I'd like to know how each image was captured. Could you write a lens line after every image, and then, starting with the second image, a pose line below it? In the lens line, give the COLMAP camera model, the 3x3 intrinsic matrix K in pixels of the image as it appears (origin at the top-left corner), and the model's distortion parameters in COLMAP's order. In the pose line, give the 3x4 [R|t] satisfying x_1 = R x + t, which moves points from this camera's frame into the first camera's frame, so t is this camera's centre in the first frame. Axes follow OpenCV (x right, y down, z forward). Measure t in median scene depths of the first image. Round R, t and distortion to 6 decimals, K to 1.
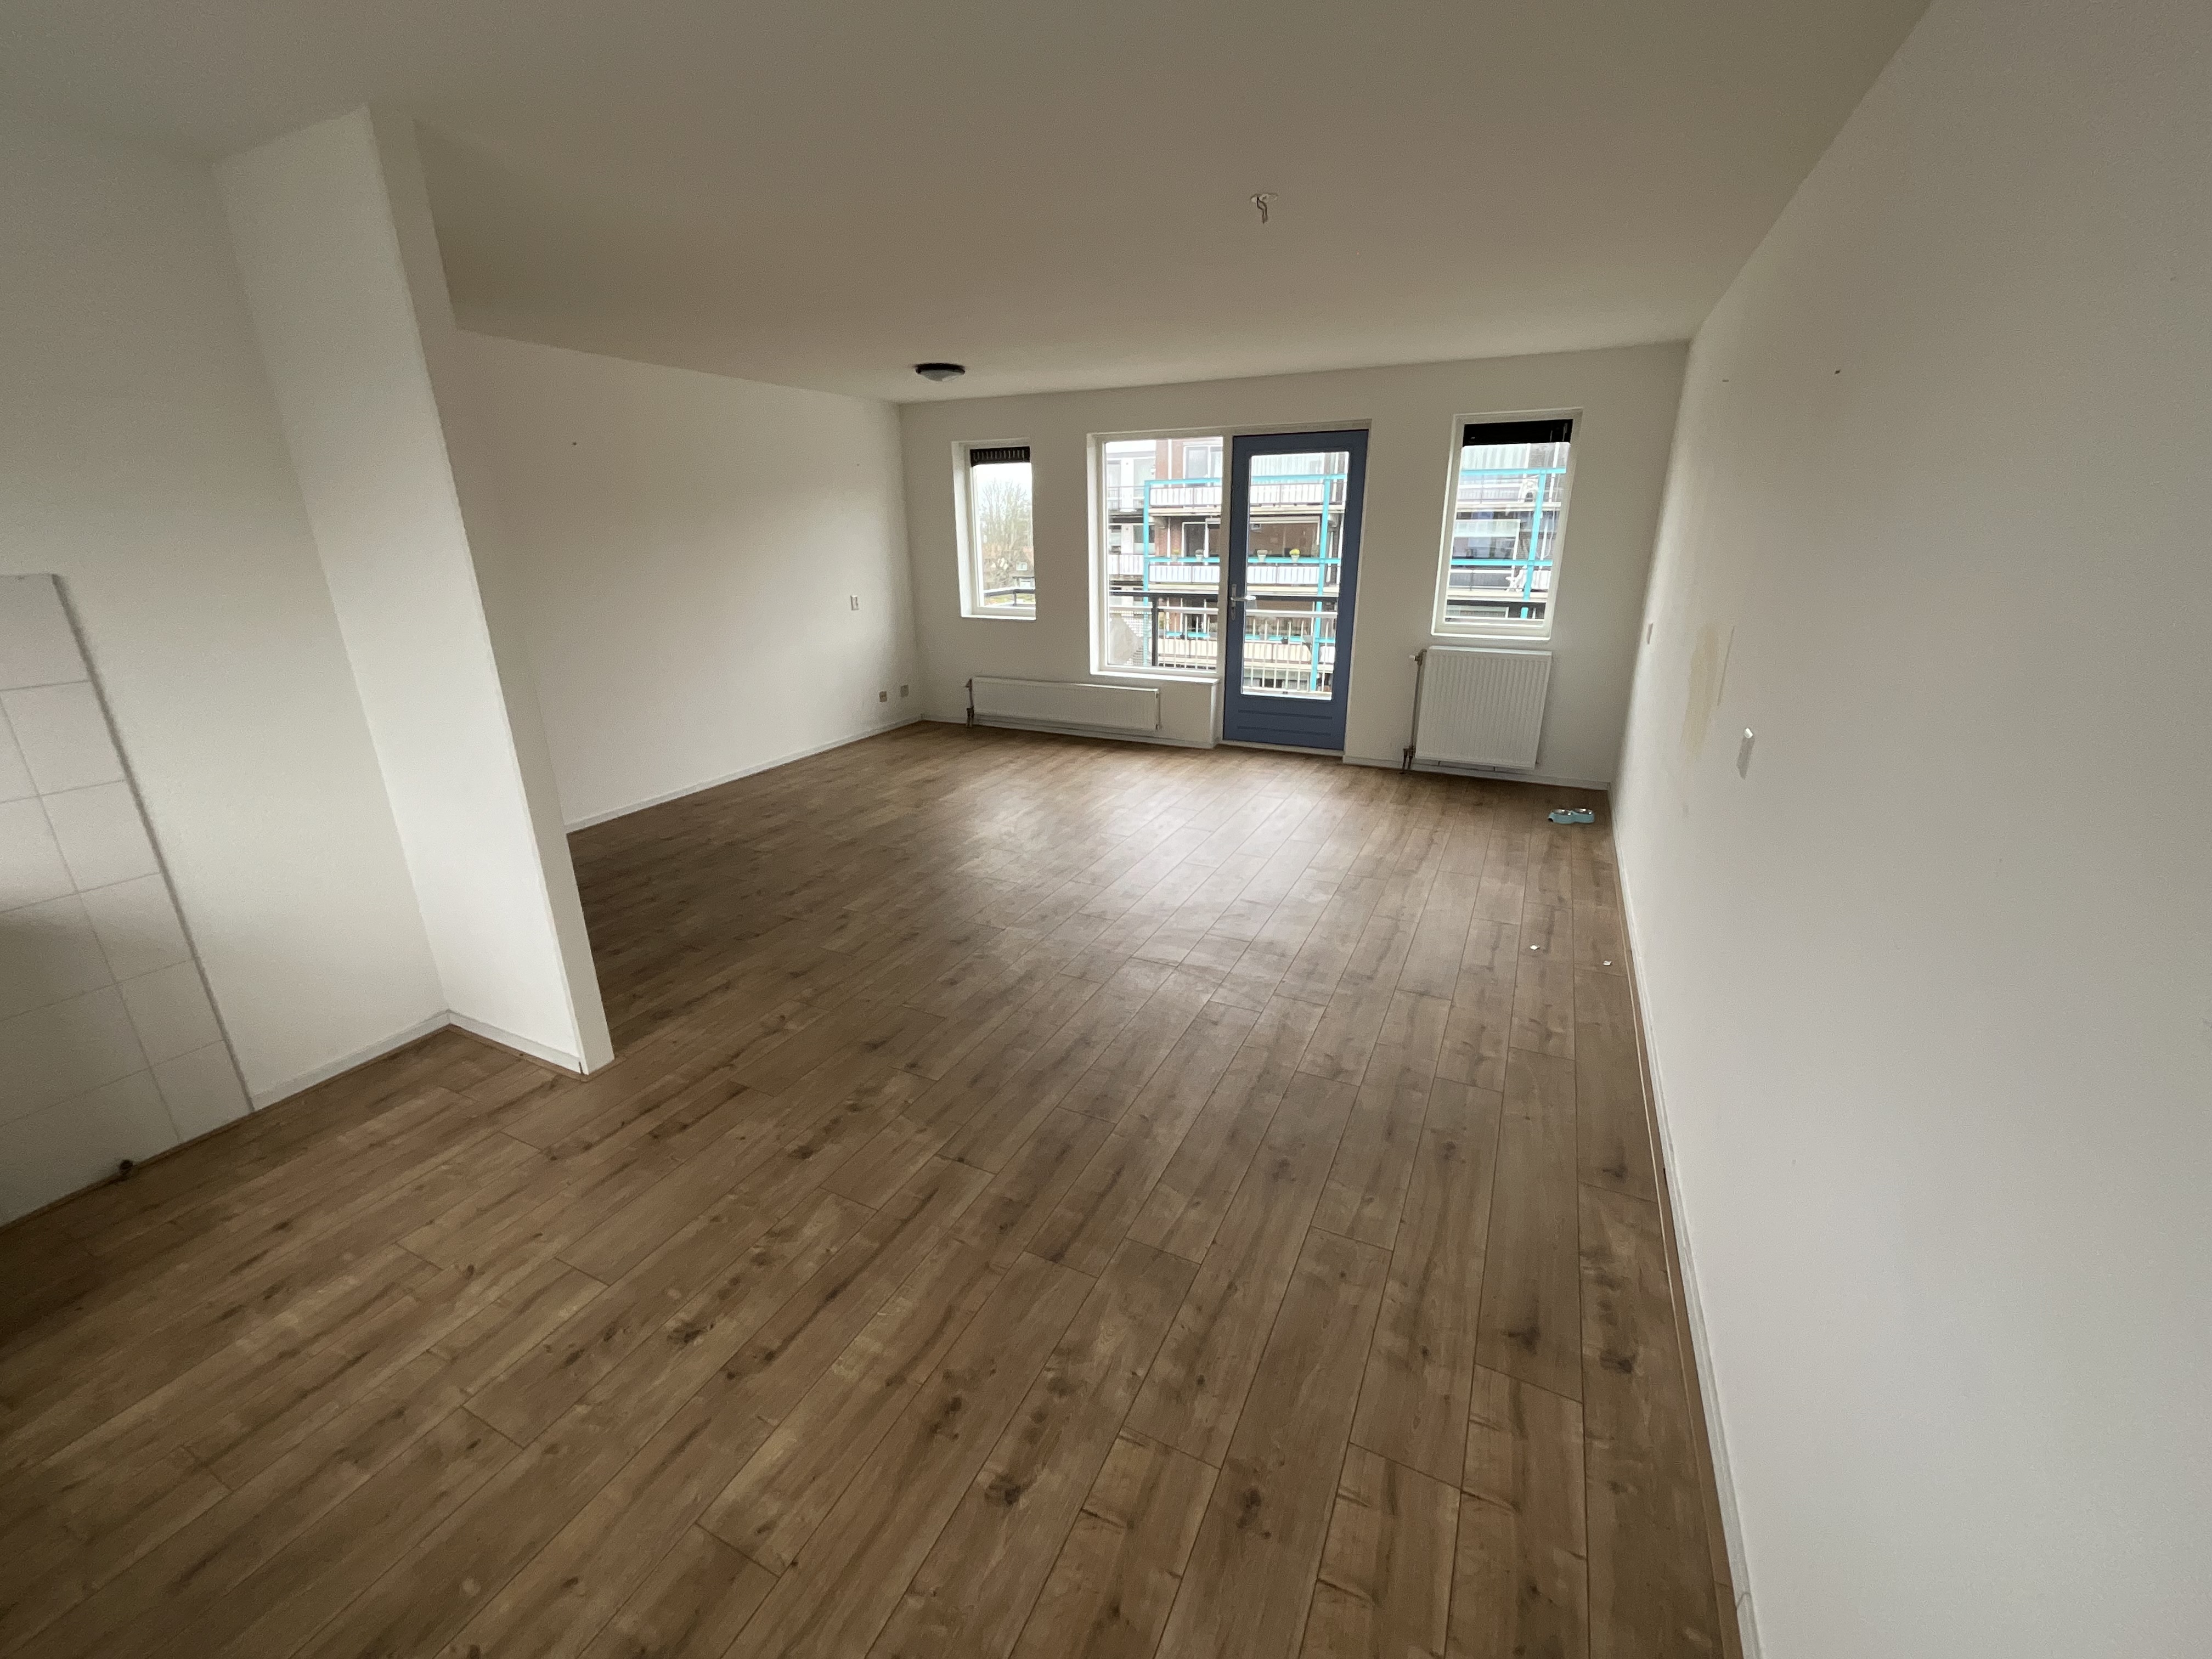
lens RADIAL K [[892.4, 0, 1101.9], [0, 892.4, 827.8], [0, 0, 1]] dist [0.000136, -0.000020]
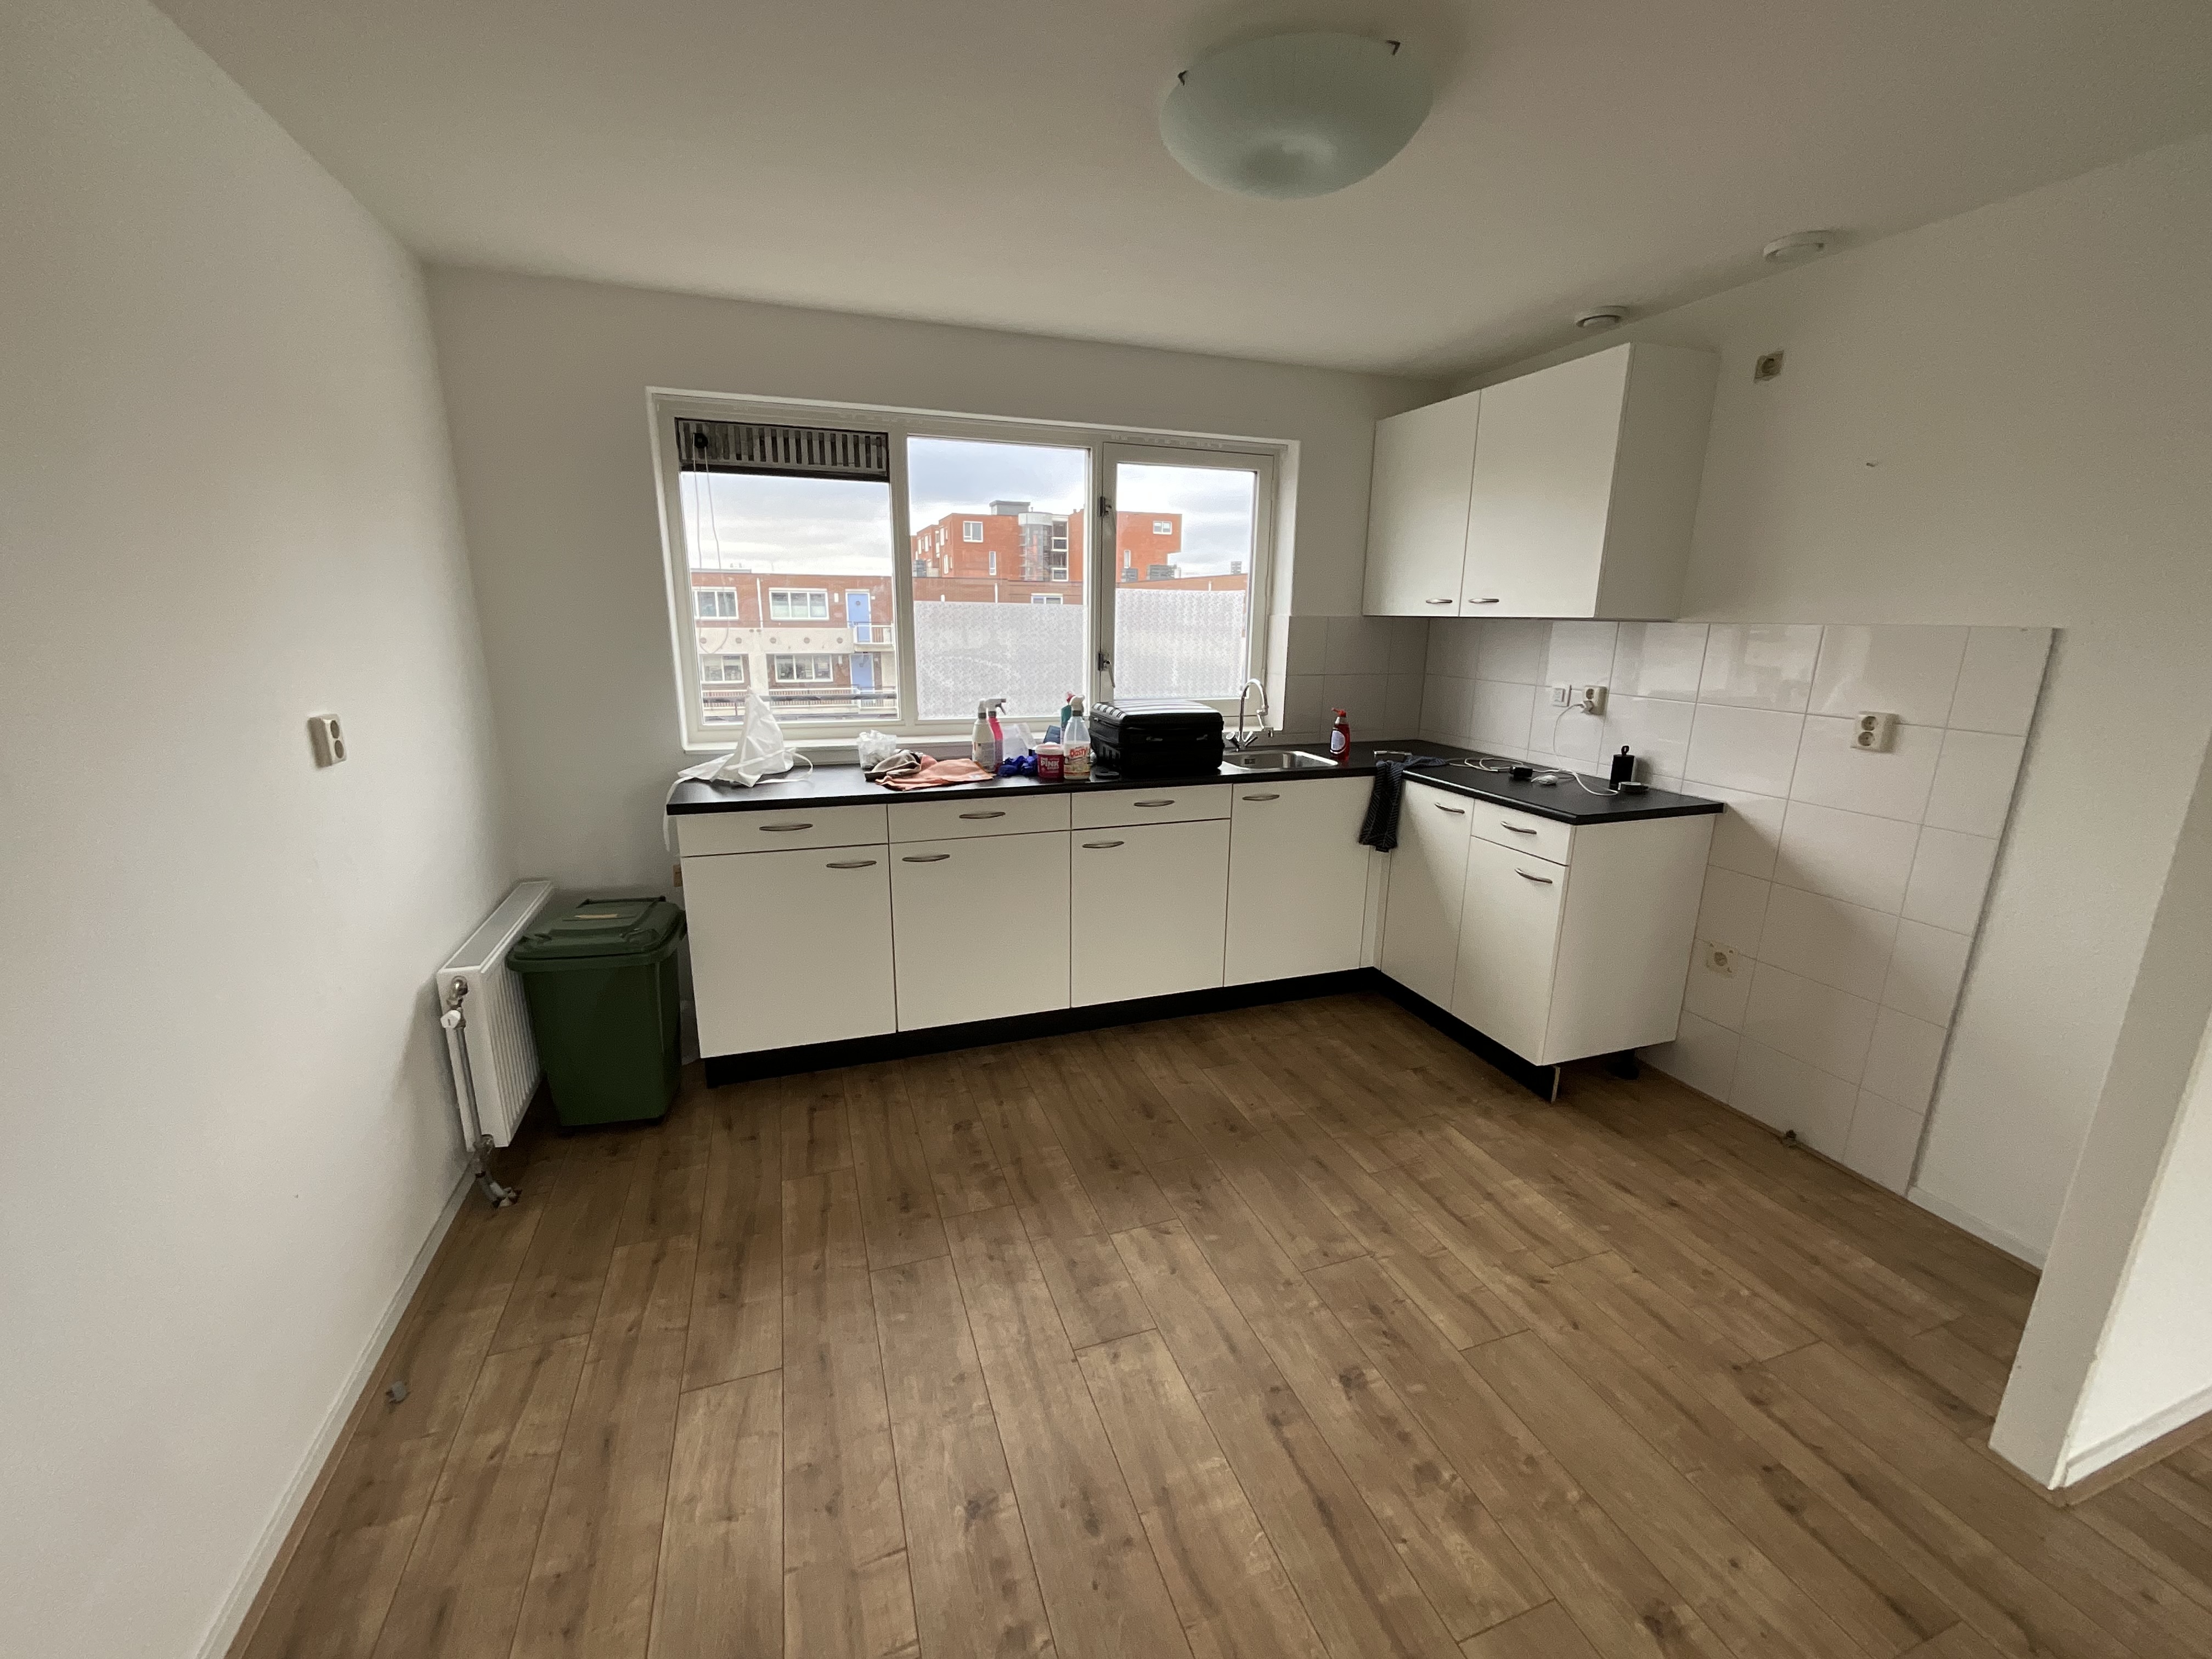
lens RADIAL K [[892.4, 0, 1101.6], [0, 892.4, 826.0], [0, 0, 1]] dist [0.000136, -0.000020]
pose [[-0.703465, 0.169001, -0.690345, 0.302132], [-0.231149, 0.864111, 0.447082, -0.333512], [0.672092, 0.474079, -0.568807, 1.089951]]
